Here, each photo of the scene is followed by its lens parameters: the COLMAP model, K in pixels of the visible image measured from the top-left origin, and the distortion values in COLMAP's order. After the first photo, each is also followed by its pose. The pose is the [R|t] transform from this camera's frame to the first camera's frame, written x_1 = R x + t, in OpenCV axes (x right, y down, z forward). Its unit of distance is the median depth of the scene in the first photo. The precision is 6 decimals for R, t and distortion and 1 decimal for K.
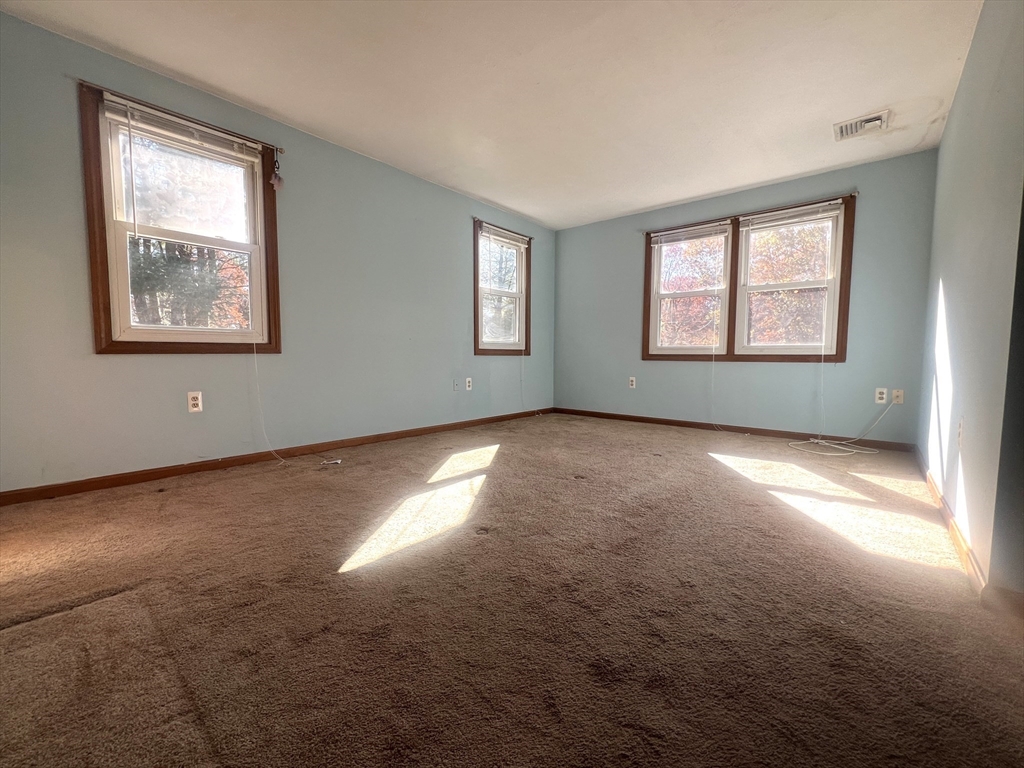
lens RADIAL K [[425.8, 0, 512.0], [0, 425.8, 384.0], [0, 0, 1]] dist [-0.000178, 0.000299]
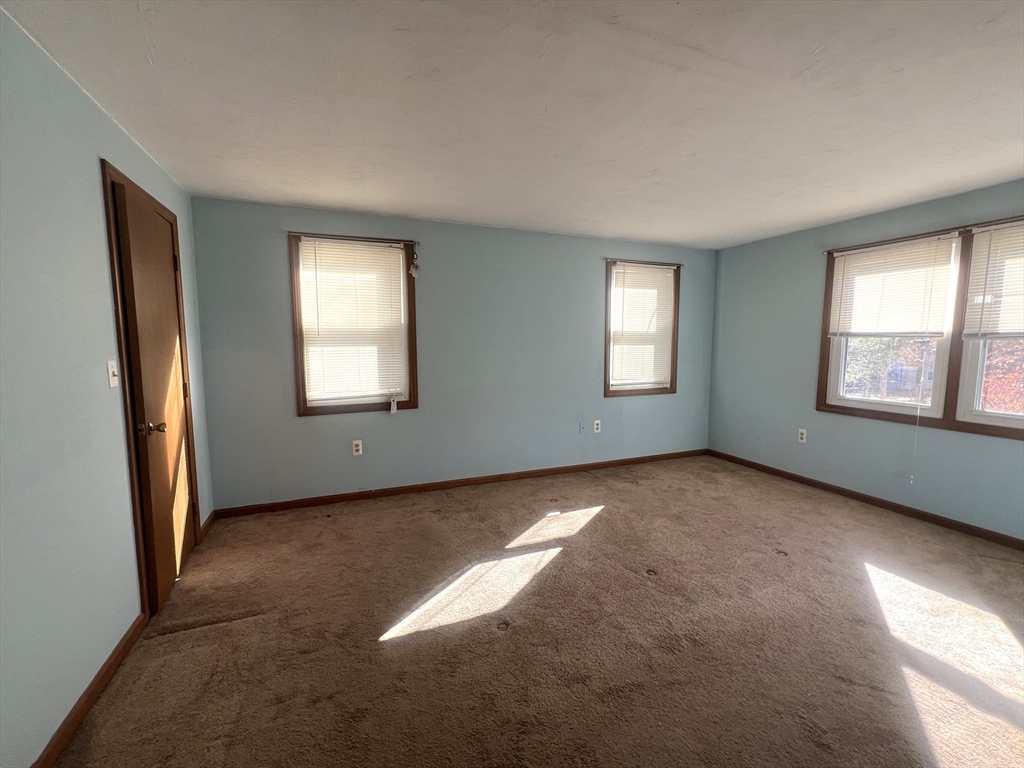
lens RADIAL K [[429.3, 0, 512.0], [0, 429.3, 384.0], [0, 0, 1]] dist [-0.001875, -0.000009]
pose [[0.887405, 0.038414, -0.459388, 0.290995], [-0.024324, 0.999036, 0.036552, -0.212671], [0.460349, -0.021262, 0.887483, 0.029010]]
